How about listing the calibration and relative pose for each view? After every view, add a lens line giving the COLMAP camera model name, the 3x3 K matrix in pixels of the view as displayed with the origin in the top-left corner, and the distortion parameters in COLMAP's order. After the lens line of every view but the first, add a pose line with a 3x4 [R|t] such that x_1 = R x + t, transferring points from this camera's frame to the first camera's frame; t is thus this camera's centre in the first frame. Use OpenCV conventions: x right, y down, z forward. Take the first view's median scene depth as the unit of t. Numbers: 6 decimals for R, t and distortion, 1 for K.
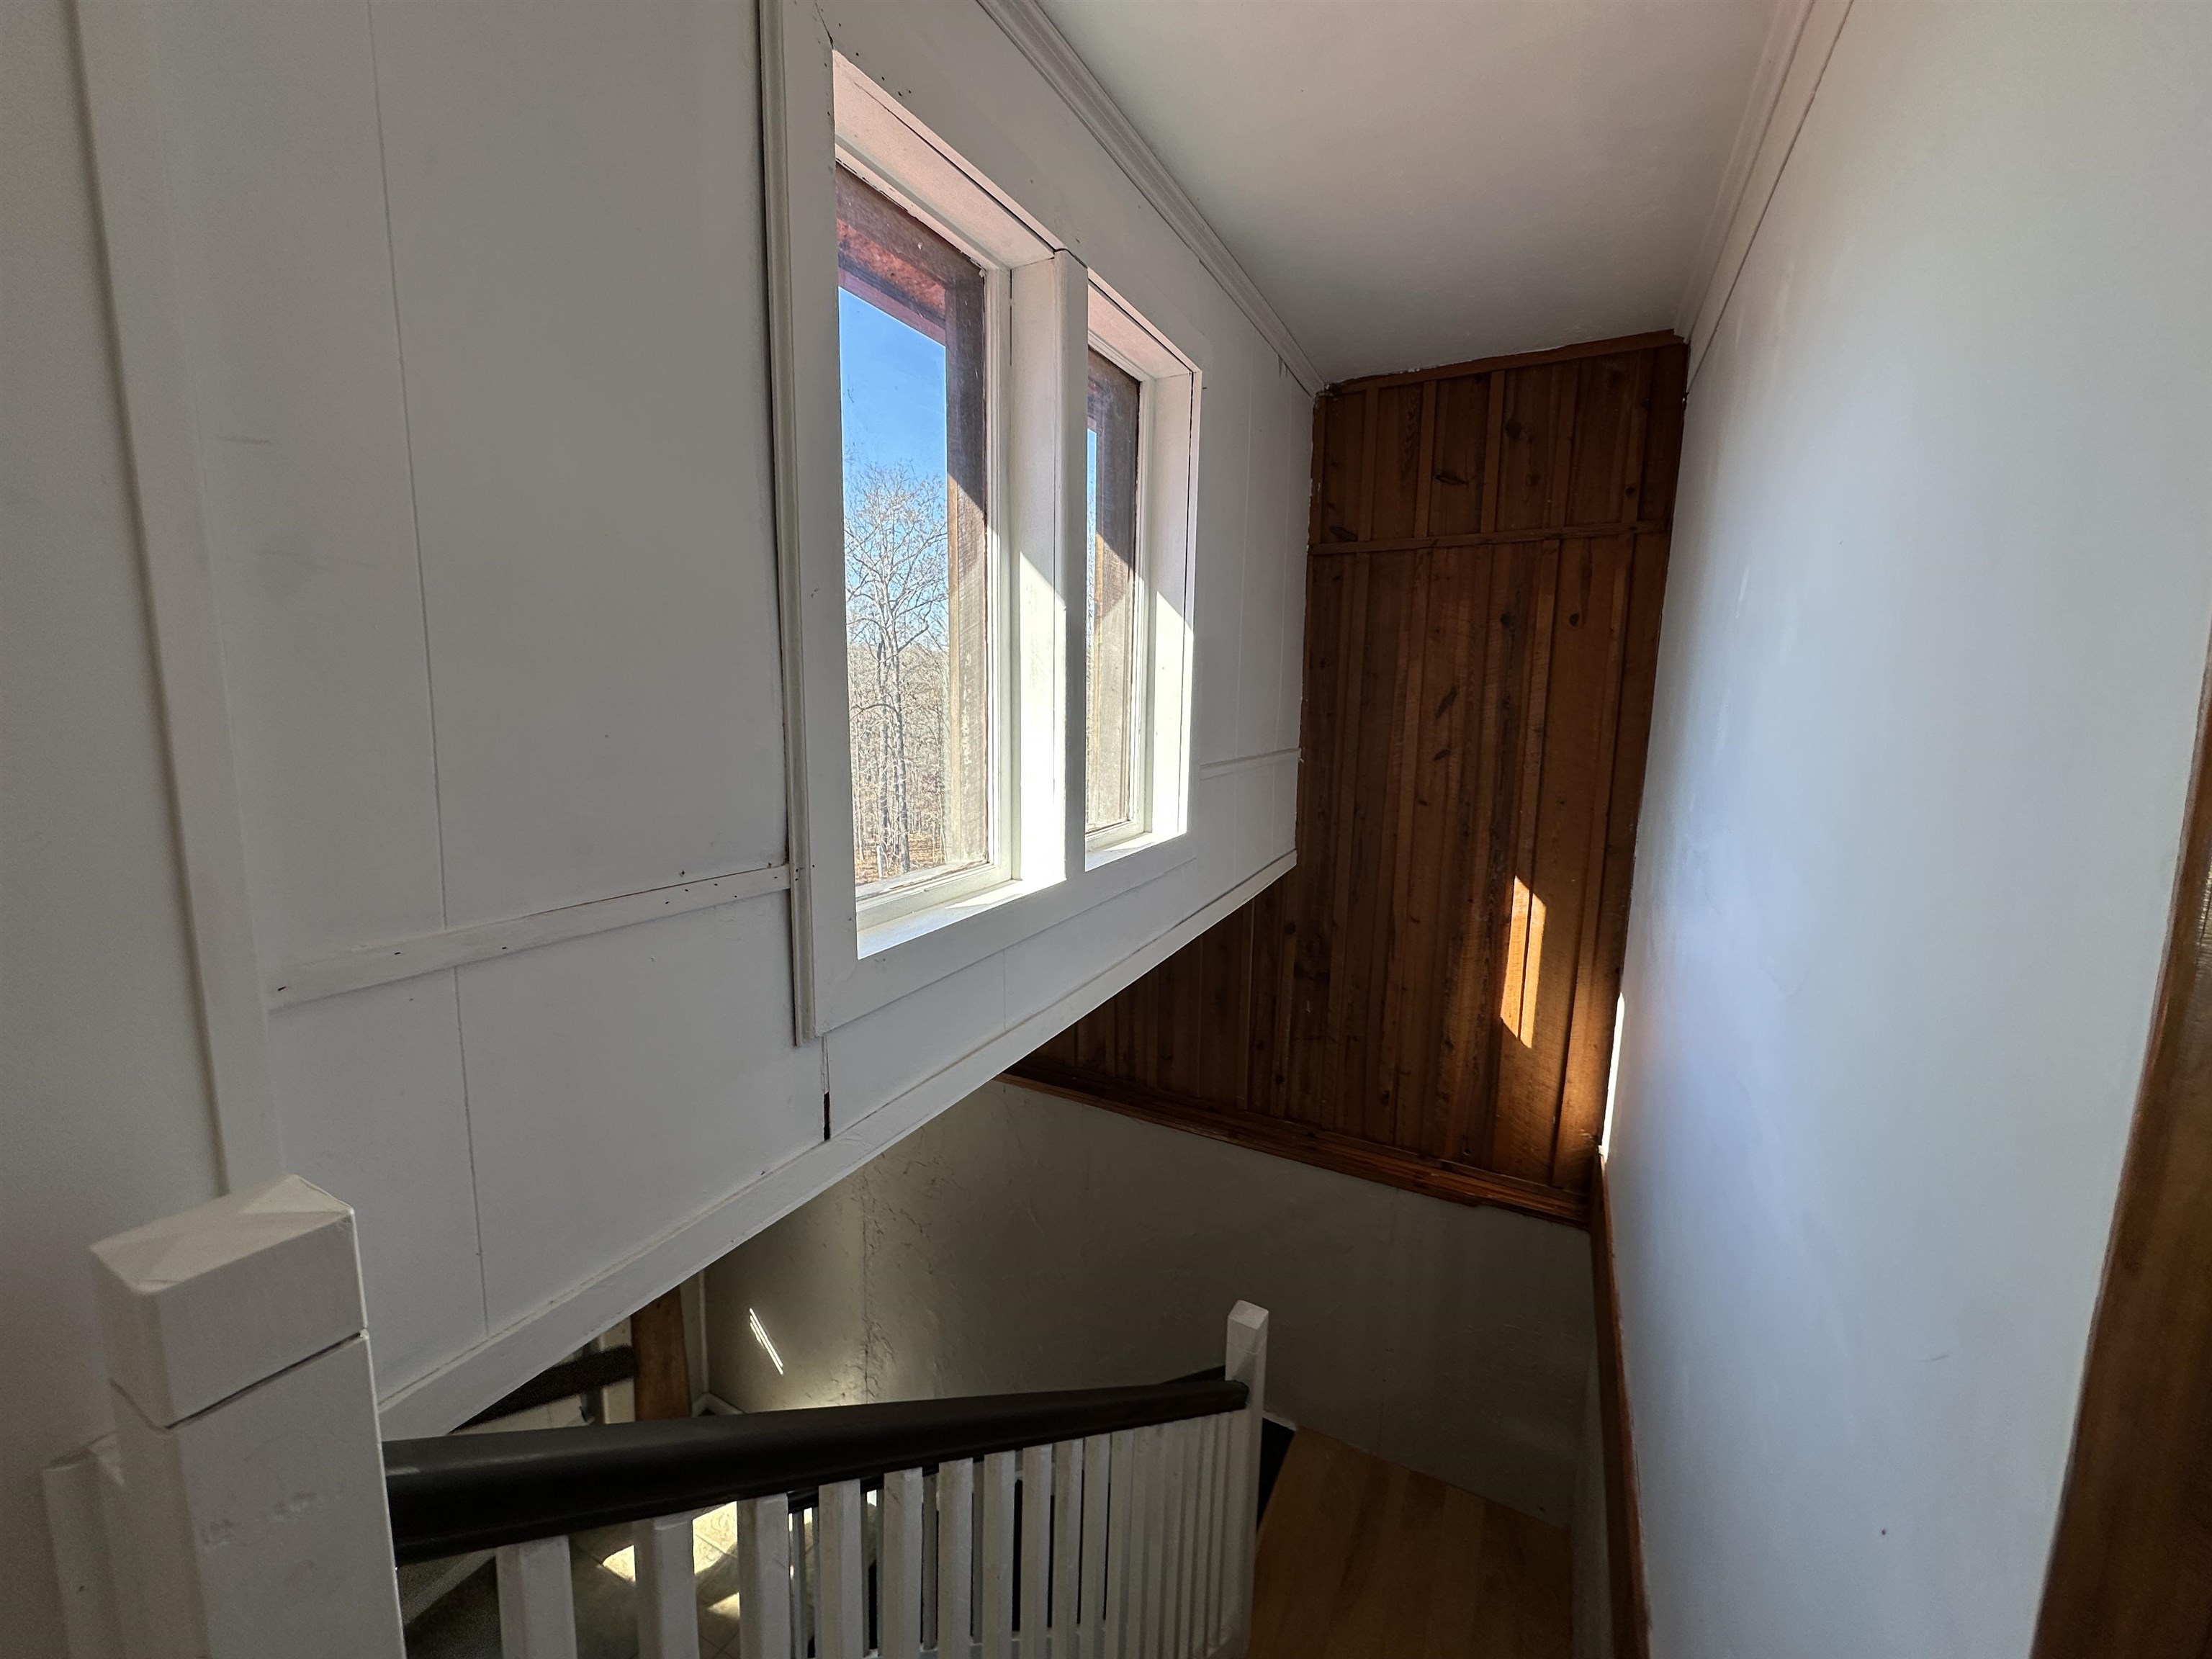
lens RADIAL K [[880.5, 0, 1104.1], [0, 880.5, 825.5], [0, 0, 1]] dist [-0.002705, 0.000089]
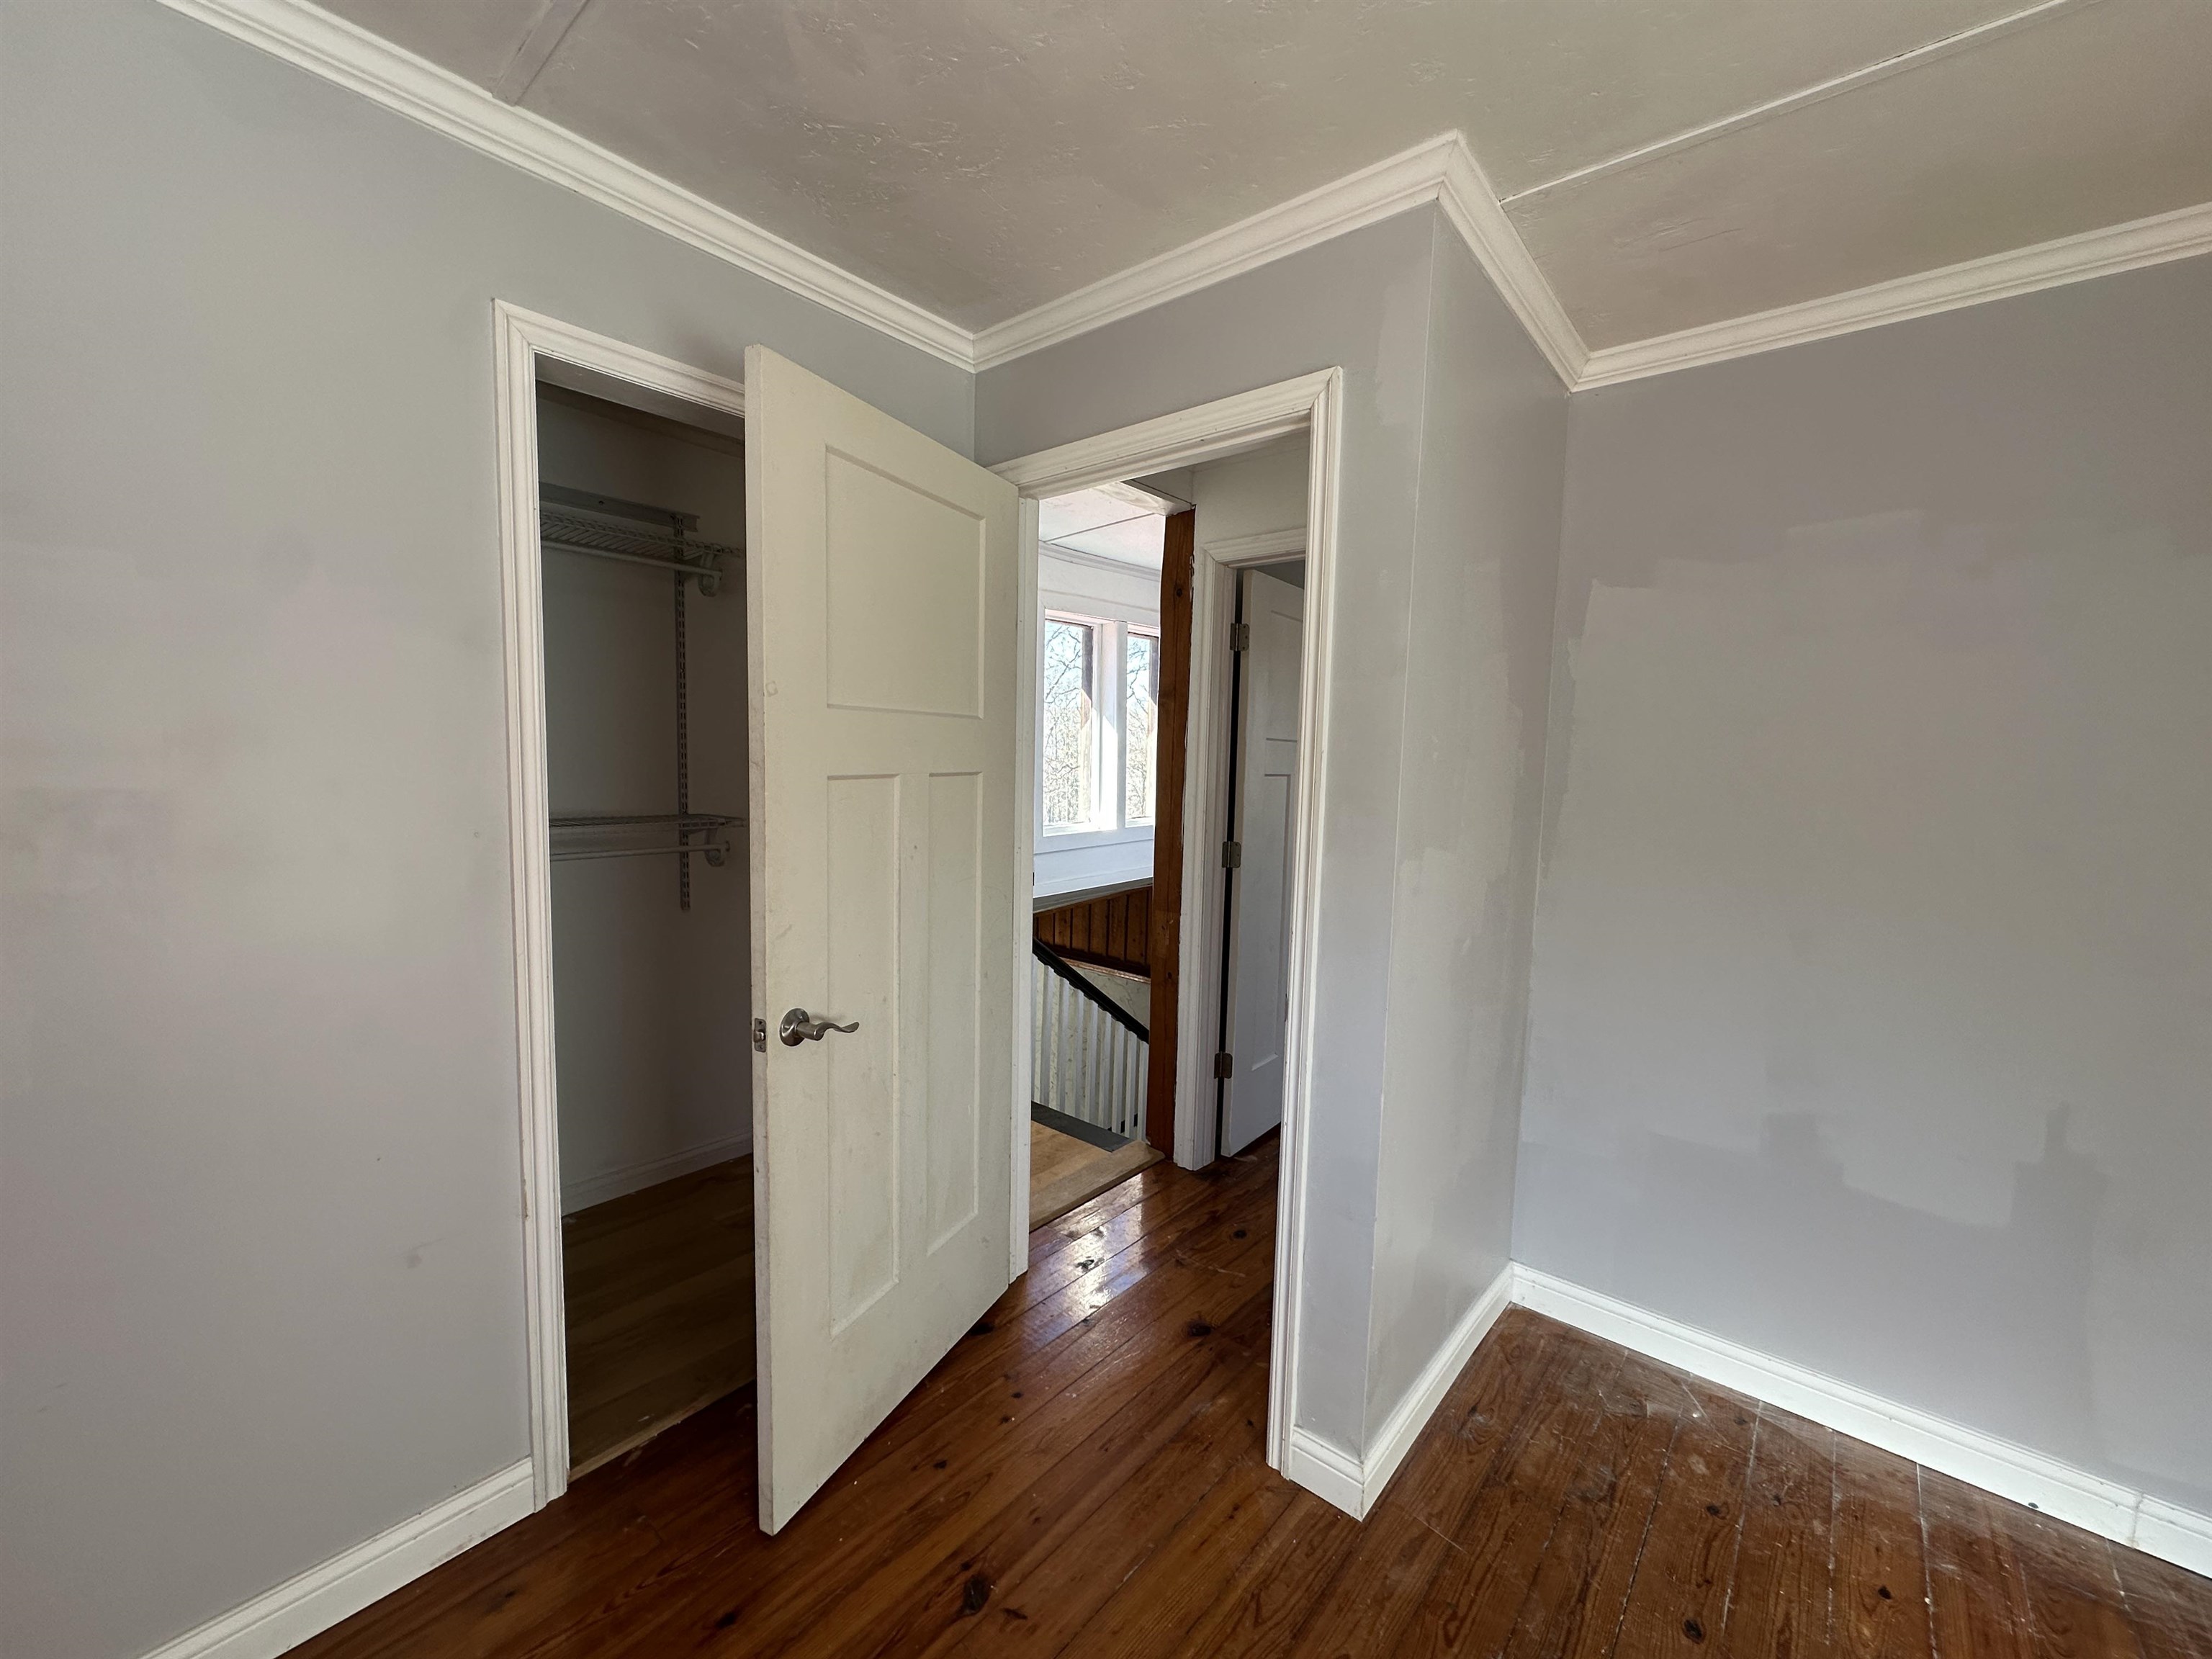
lens RADIAL K [[880.5, 0, 1104.1], [0, 880.5, 825.5], [0, 0, 1]] dist [-0.002705, 0.000089]
pose [[0.973800, 0.020783, -0.226453, 0.574786], [-0.035961, 0.997359, -0.063107, 0.234592], [0.224543, 0.069598, 0.971976, -1.811394]]
